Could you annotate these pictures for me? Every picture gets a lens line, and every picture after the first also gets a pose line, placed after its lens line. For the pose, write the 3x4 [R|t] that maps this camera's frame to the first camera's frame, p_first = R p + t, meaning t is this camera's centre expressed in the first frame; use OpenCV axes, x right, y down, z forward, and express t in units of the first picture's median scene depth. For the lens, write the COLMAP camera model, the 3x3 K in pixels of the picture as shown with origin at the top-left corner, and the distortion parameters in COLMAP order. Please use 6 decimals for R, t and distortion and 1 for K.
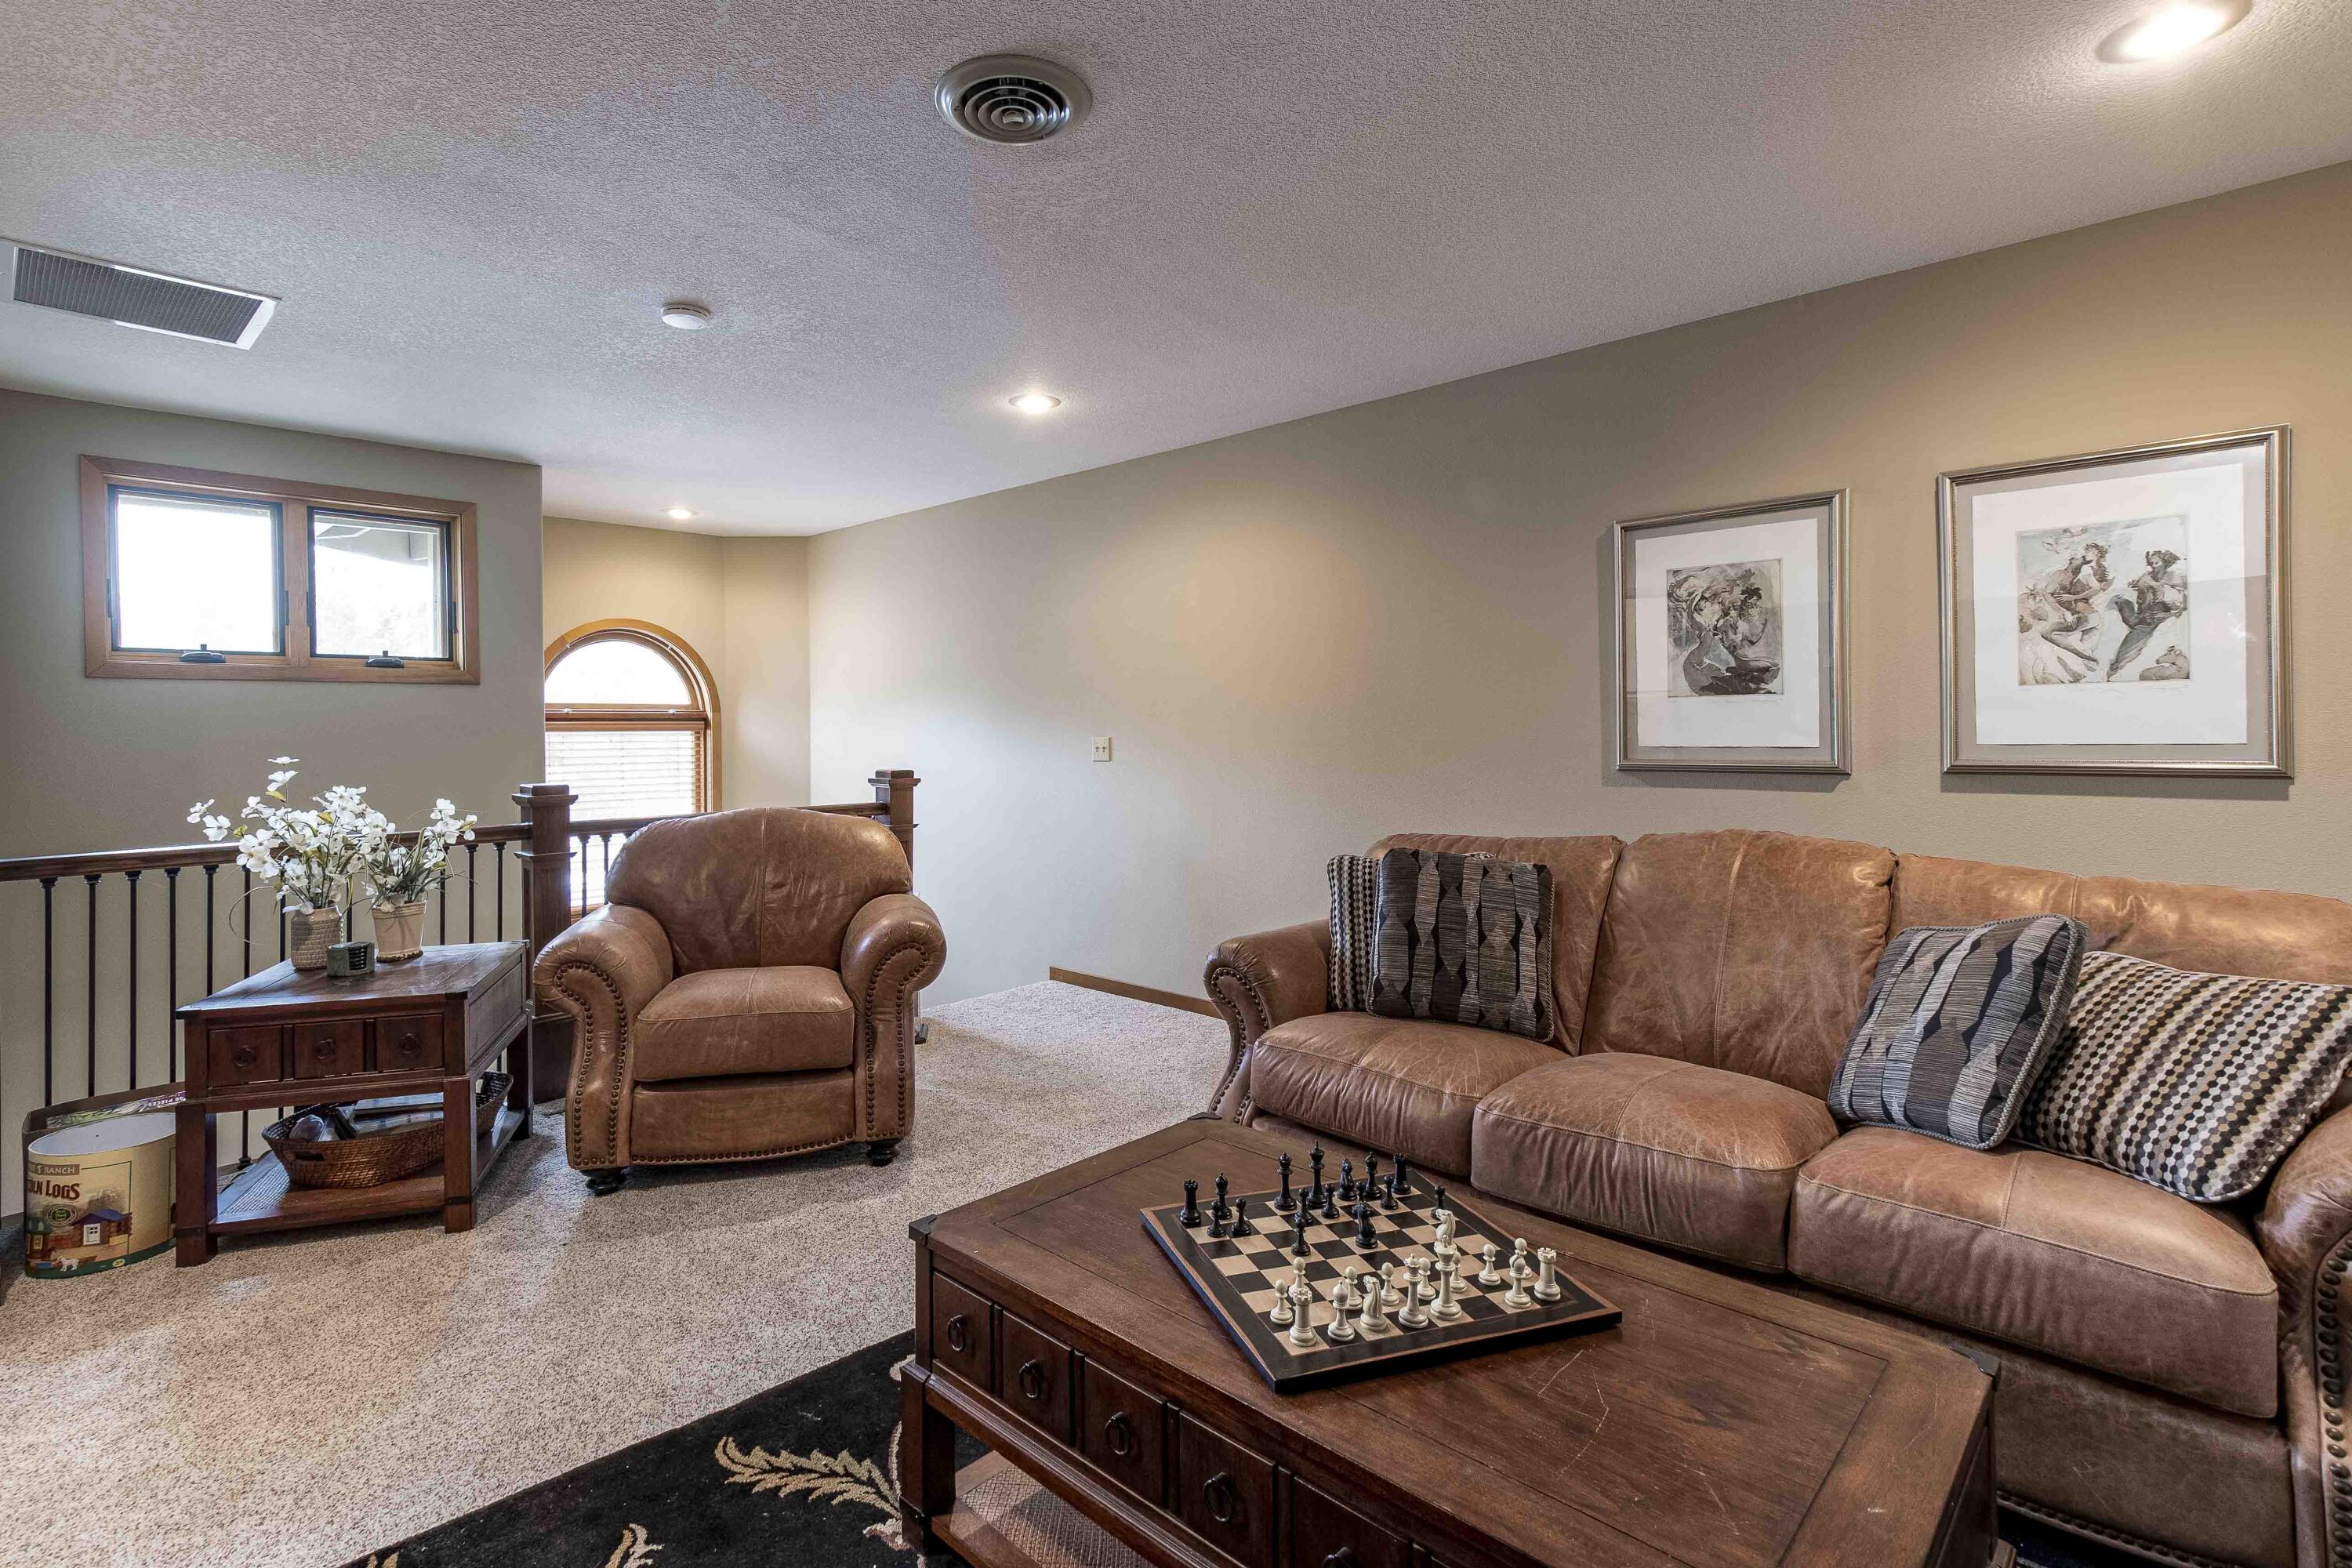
lens RADIAL K [[1131.5, 0, 1184.5], [0, 1131.5, 740.0], [0, 0, 1]] dist [0.001621, 0.000467]
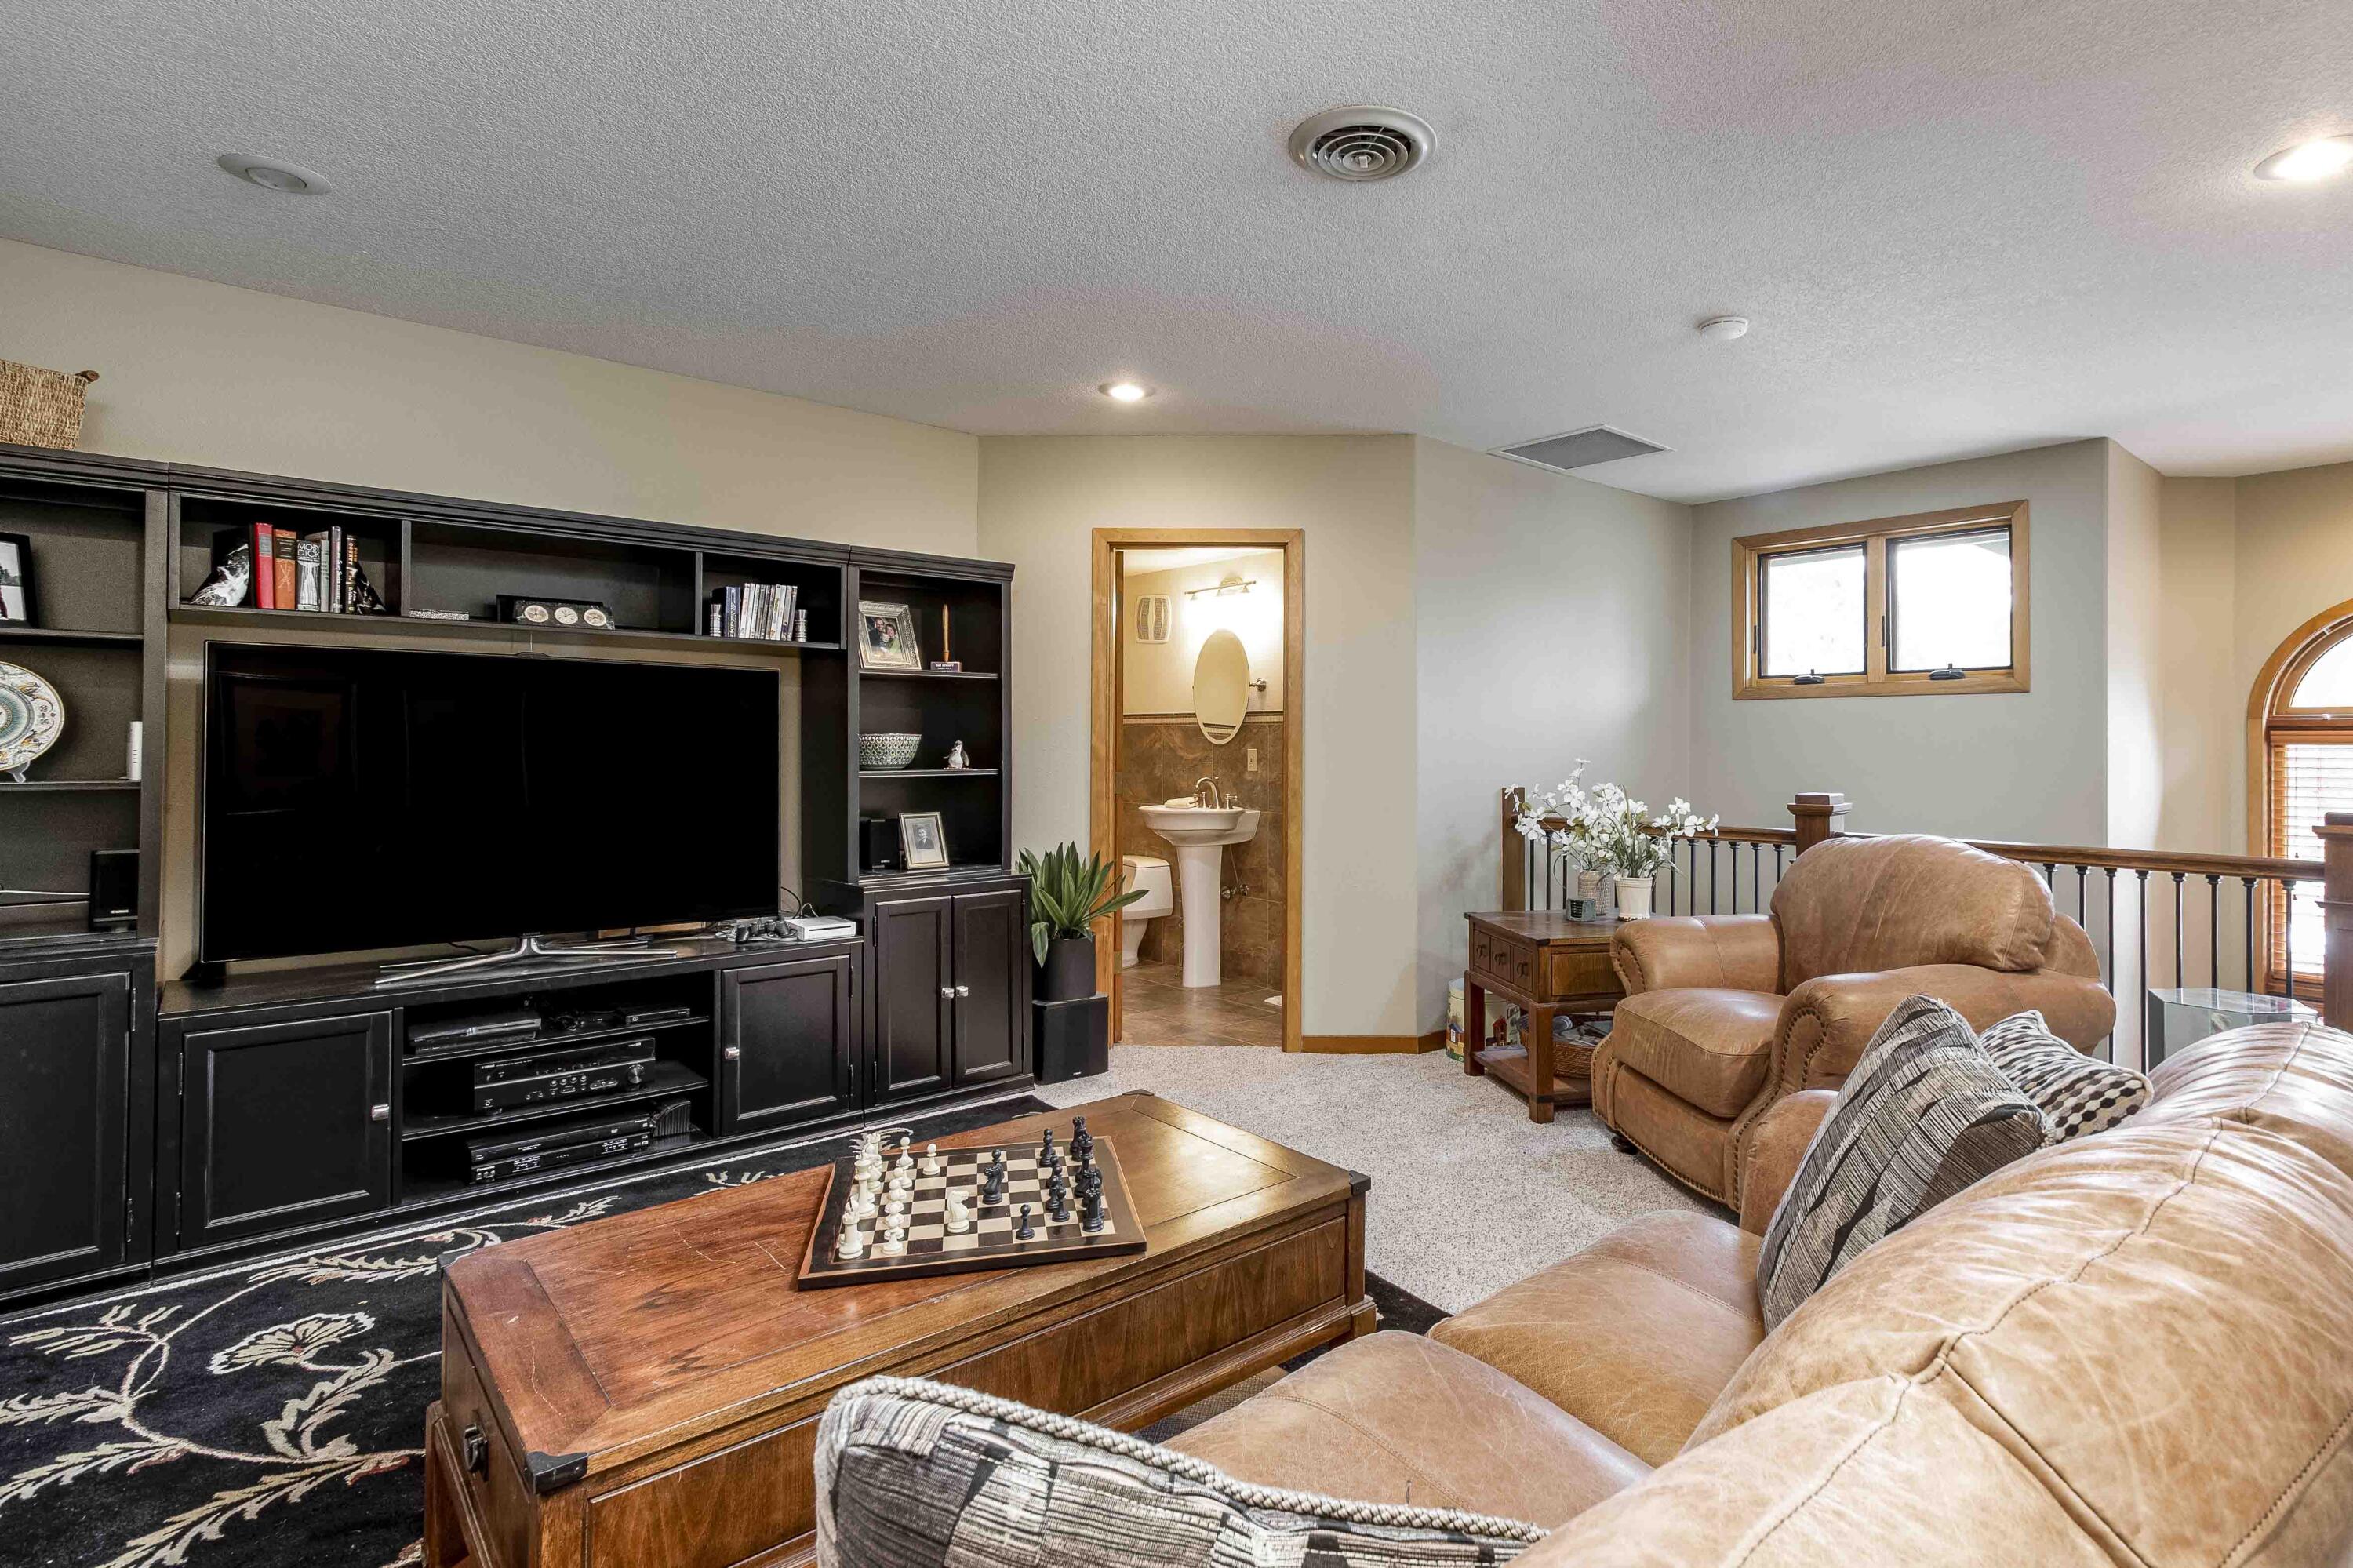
lens RADIAL K [[1132.0, 0, 1185.0], [0, 1132.0, 740.0], [0, 0, 1]] dist [0.001621, 0.000467]
pose [[-0.114206, 0.002565, -0.993454, 0.633020], [-0.006395, 0.999974, 0.003317, -0.009685], [0.993437, 0.006732, -0.114186, 0.660882]]
